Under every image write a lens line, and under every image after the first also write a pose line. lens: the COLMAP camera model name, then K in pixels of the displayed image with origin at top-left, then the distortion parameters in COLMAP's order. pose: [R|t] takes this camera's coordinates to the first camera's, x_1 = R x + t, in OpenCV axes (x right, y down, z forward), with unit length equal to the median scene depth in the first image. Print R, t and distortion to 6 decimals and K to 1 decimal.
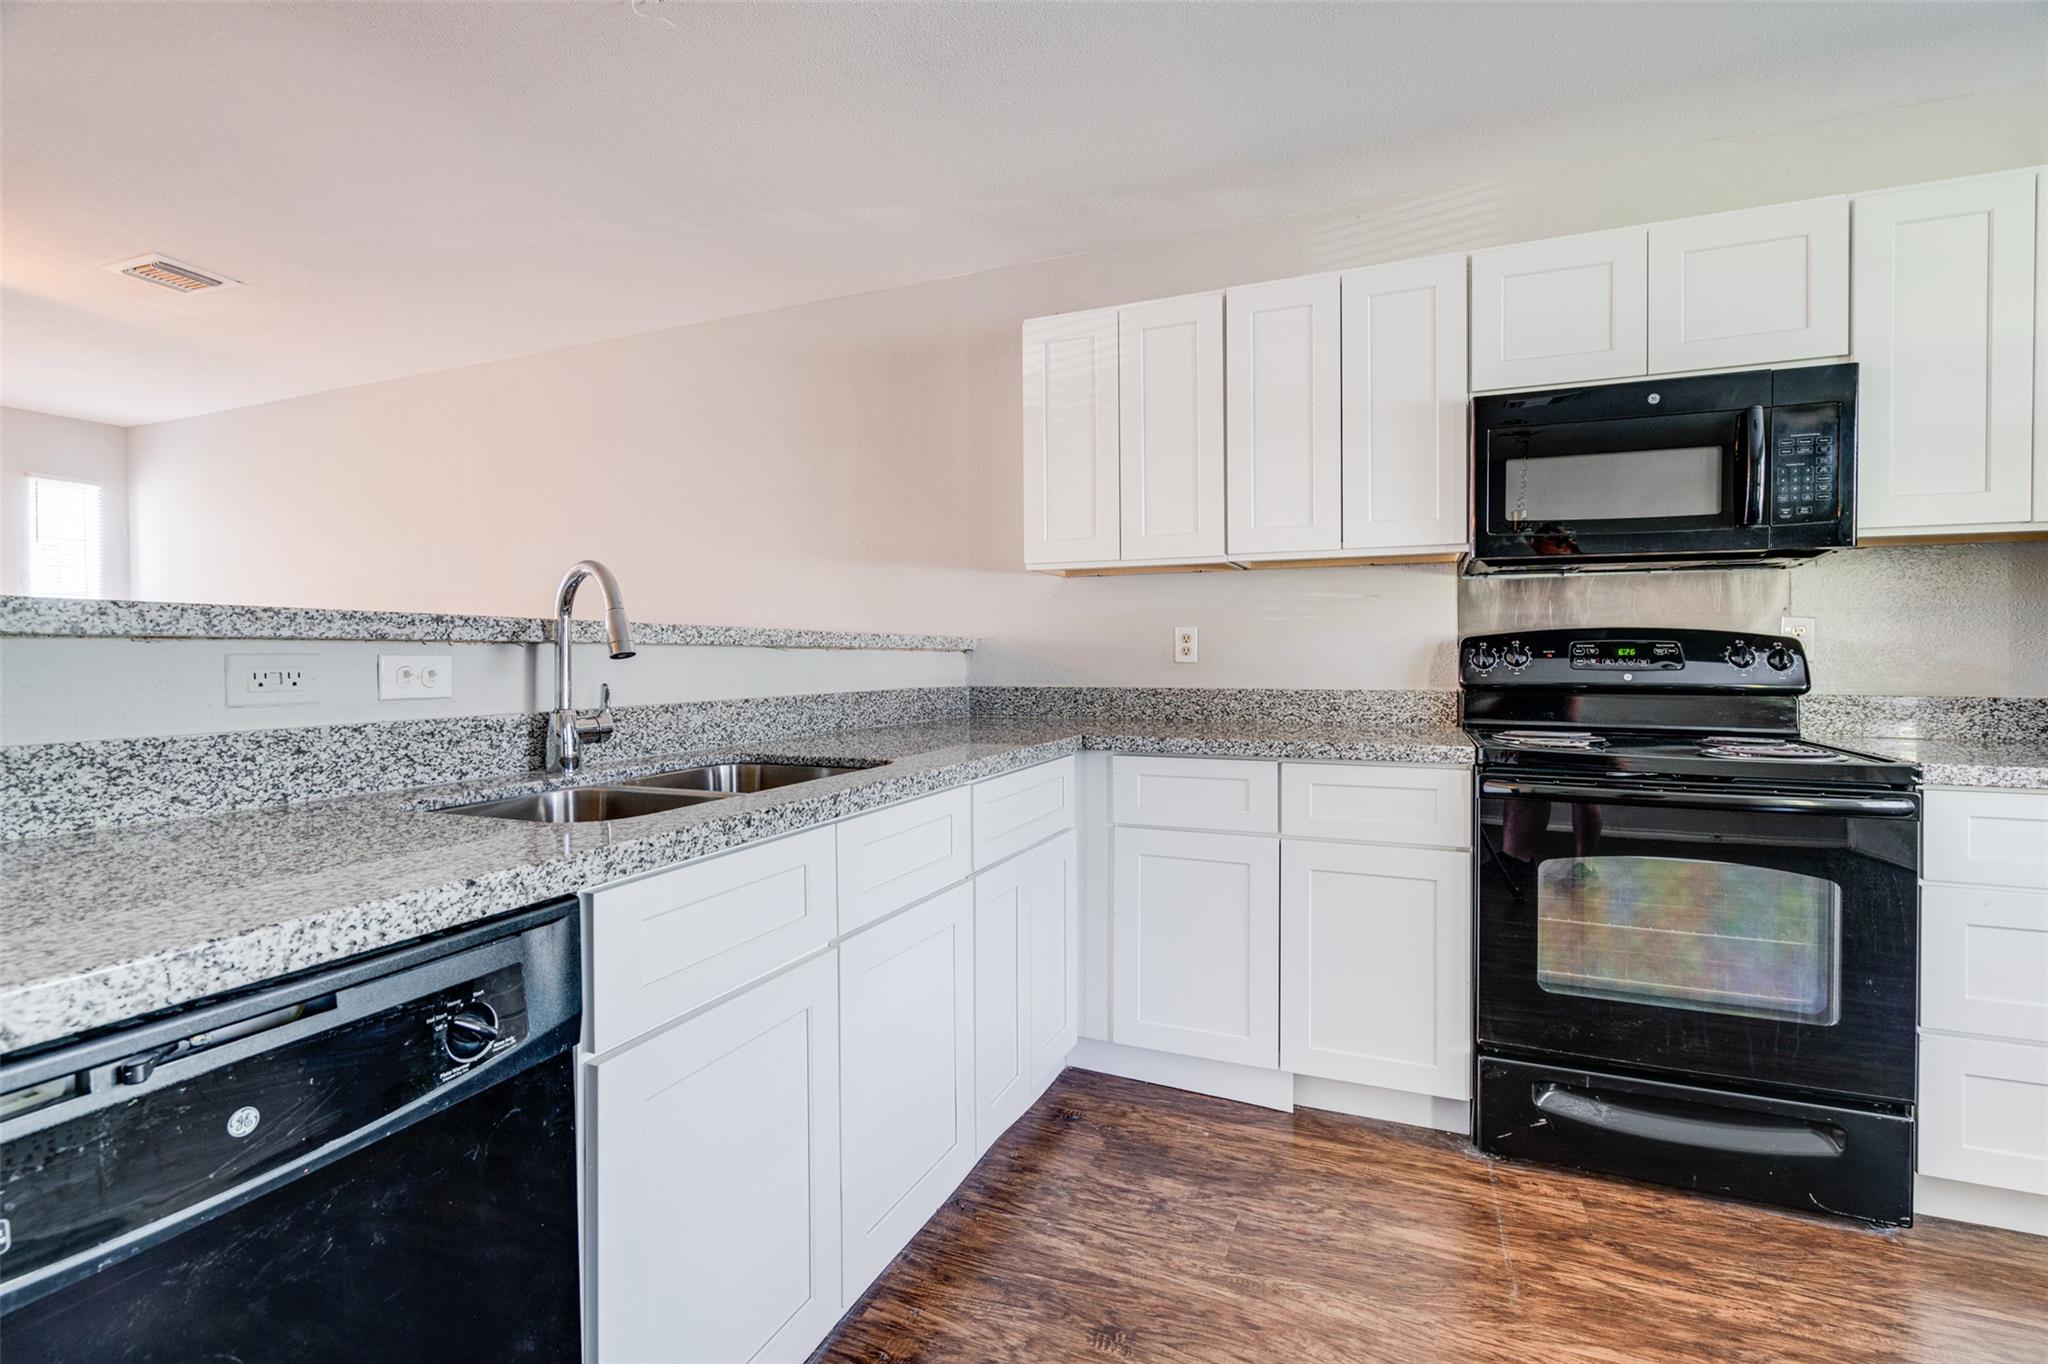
lens RADIAL K [[925.0, 0, 1038.7], [0, 925.0, 656.9], [0, 0, 1]] dist [-0.003300, 0.000025]
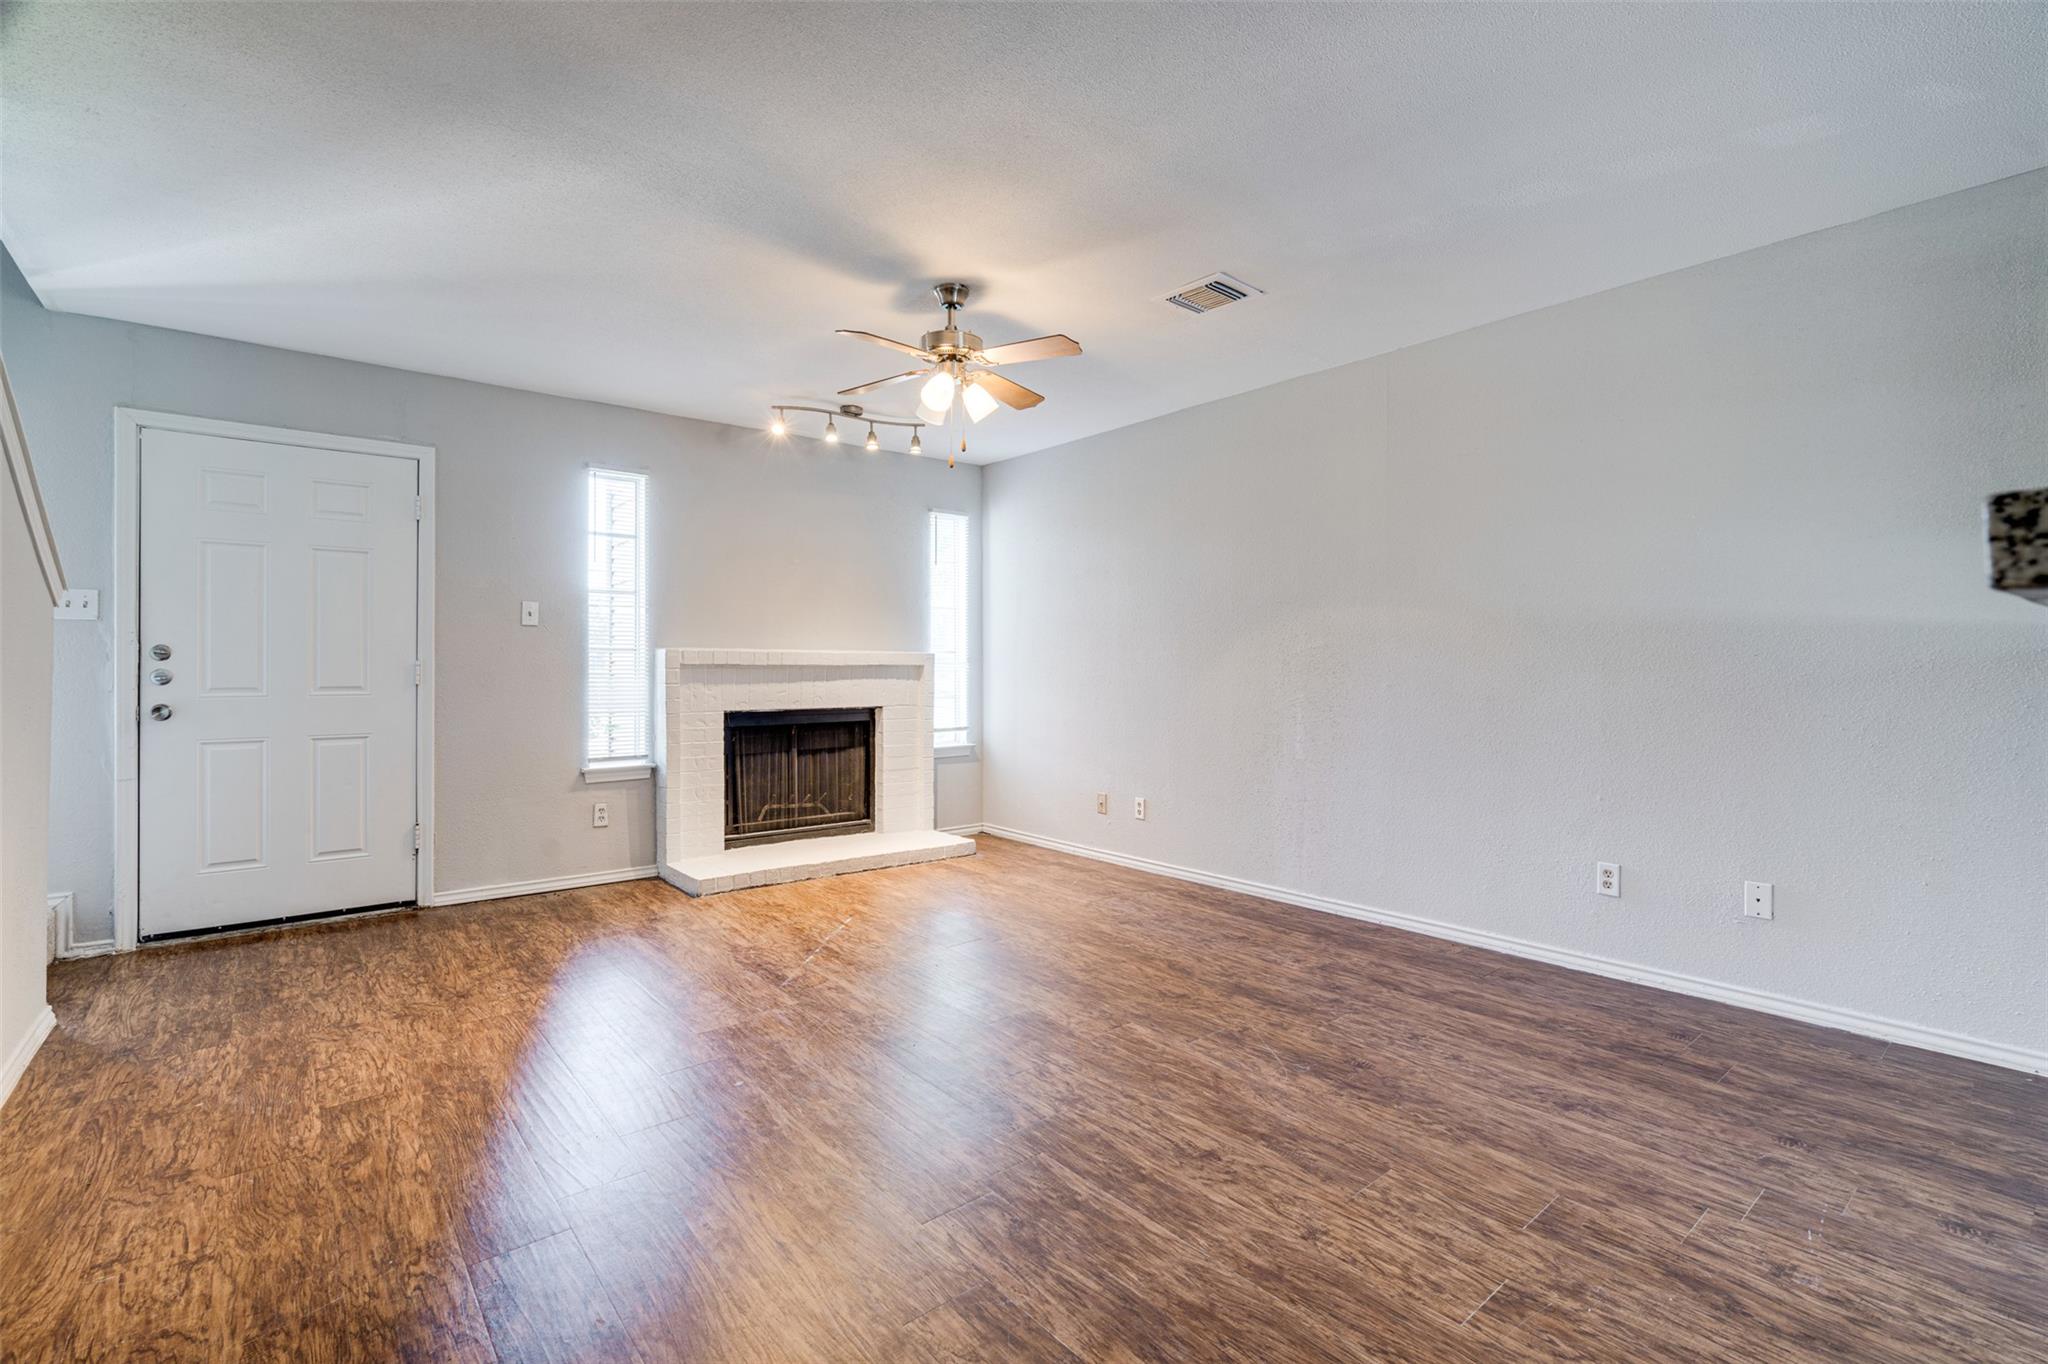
lens RADIAL K [[922.0, 0, 1013.5], [0, 922.0, 647.0], [0, 0, 1]] dist [-0.001579, -0.000059]
pose [[0.874494, -0.005128, -0.485008, -0.899666], [-0.002757, 0.999875, -0.015543, 0.006236], [0.485028, 0.014930, 0.874371, -0.028330]]
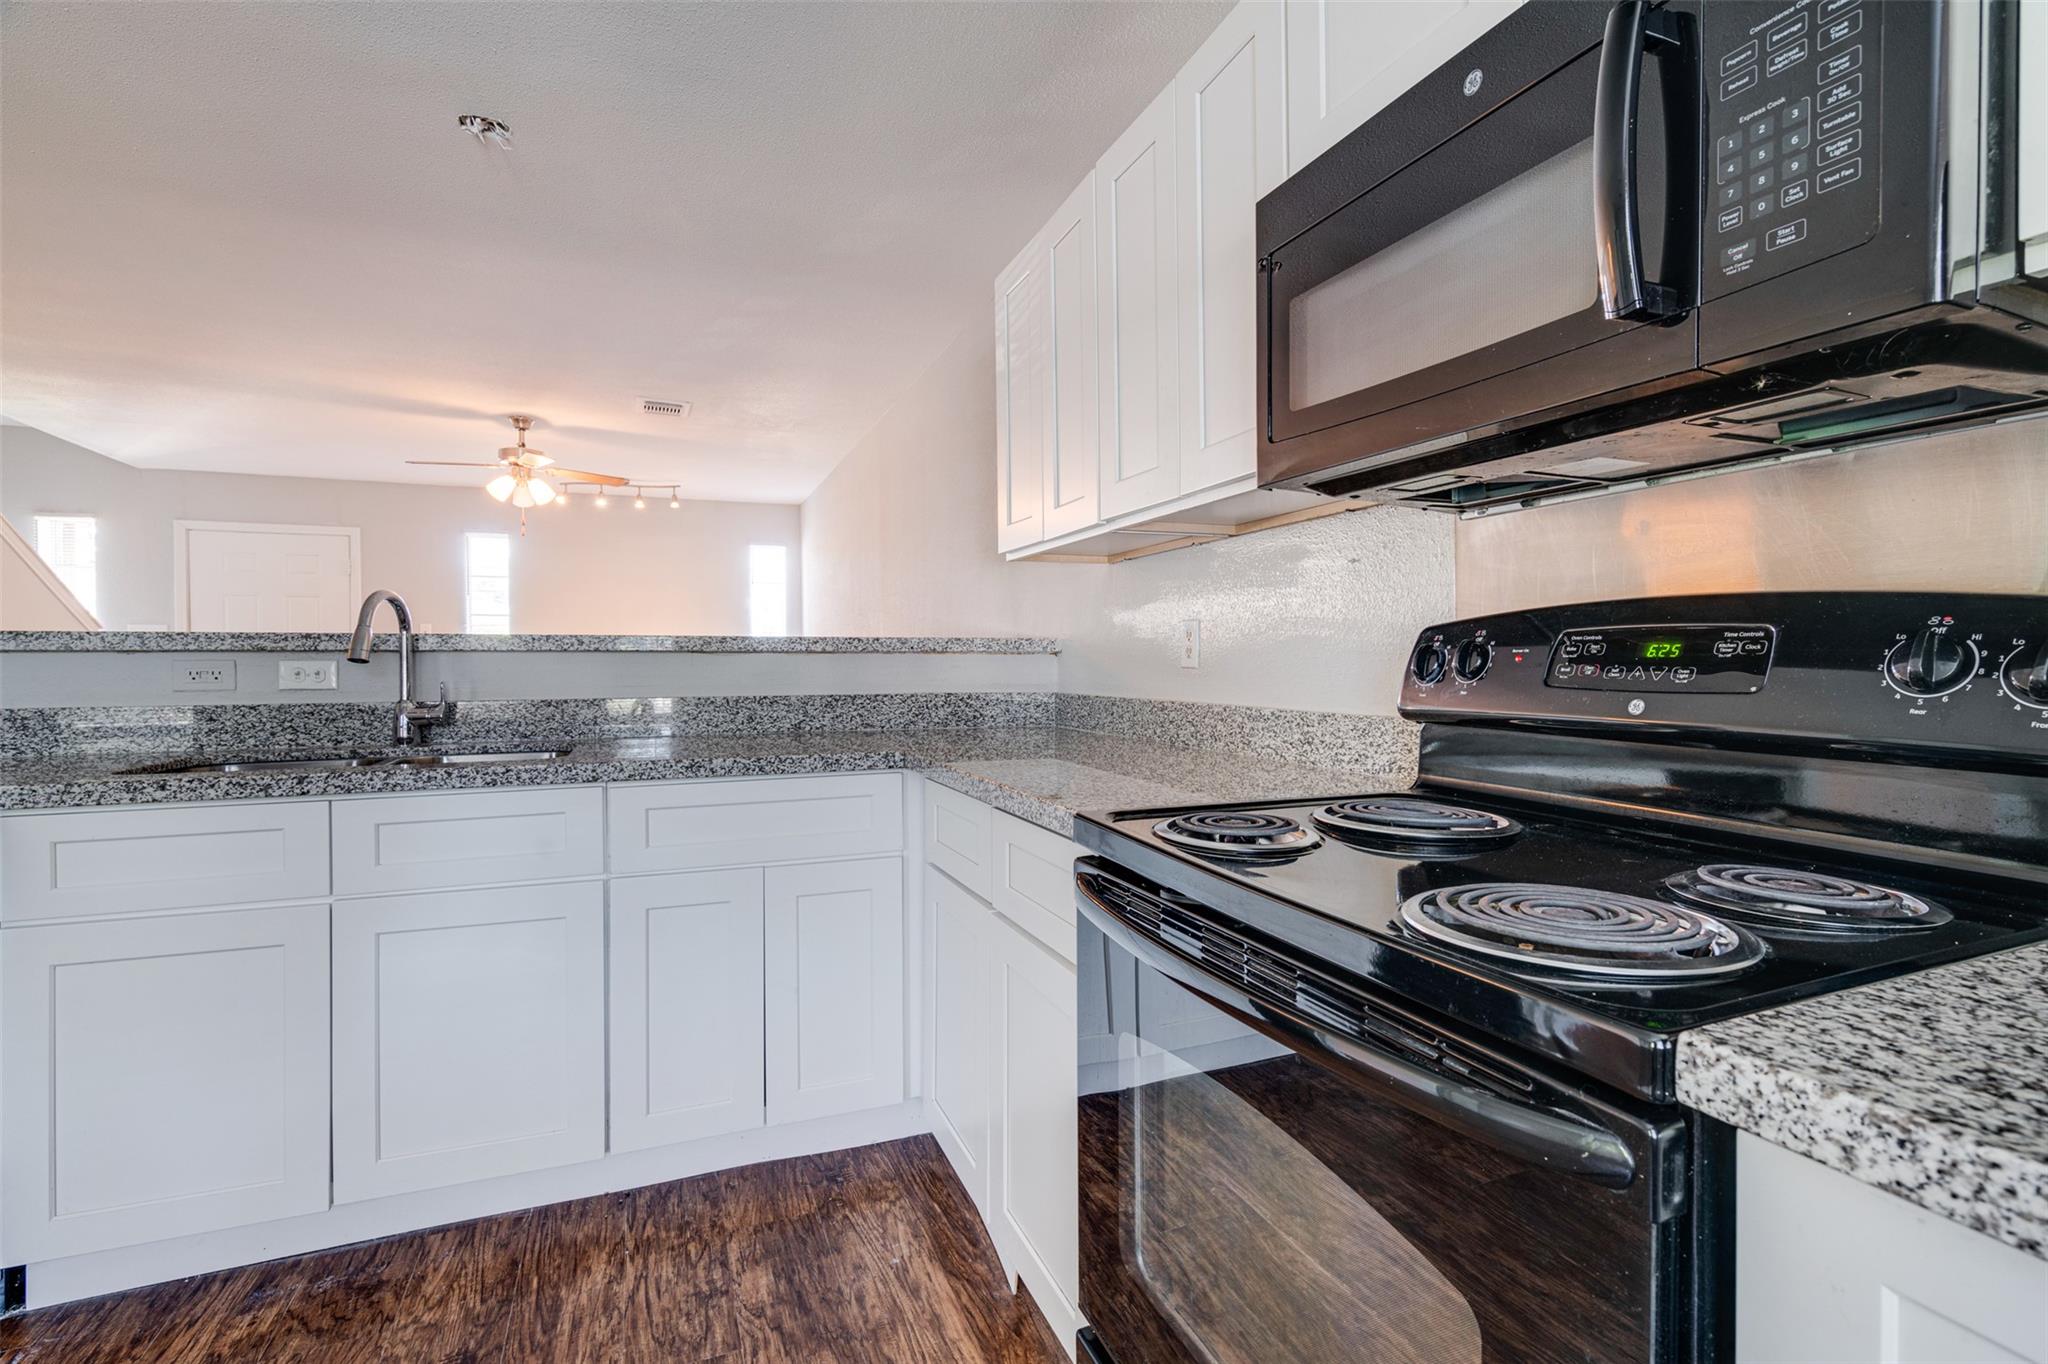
lens RADIAL K [[934.6, 0, 1042.2], [0, 934.6, 668.1], [0, 0, 1]] dist [-0.005249, 0.000485]
pose [[0.701036, 0.005793, -0.713102, 0.858099], [0.001548, 0.999952, 0.009645, -0.001628], [0.713124, -0.007865, 0.700994, 0.543320]]
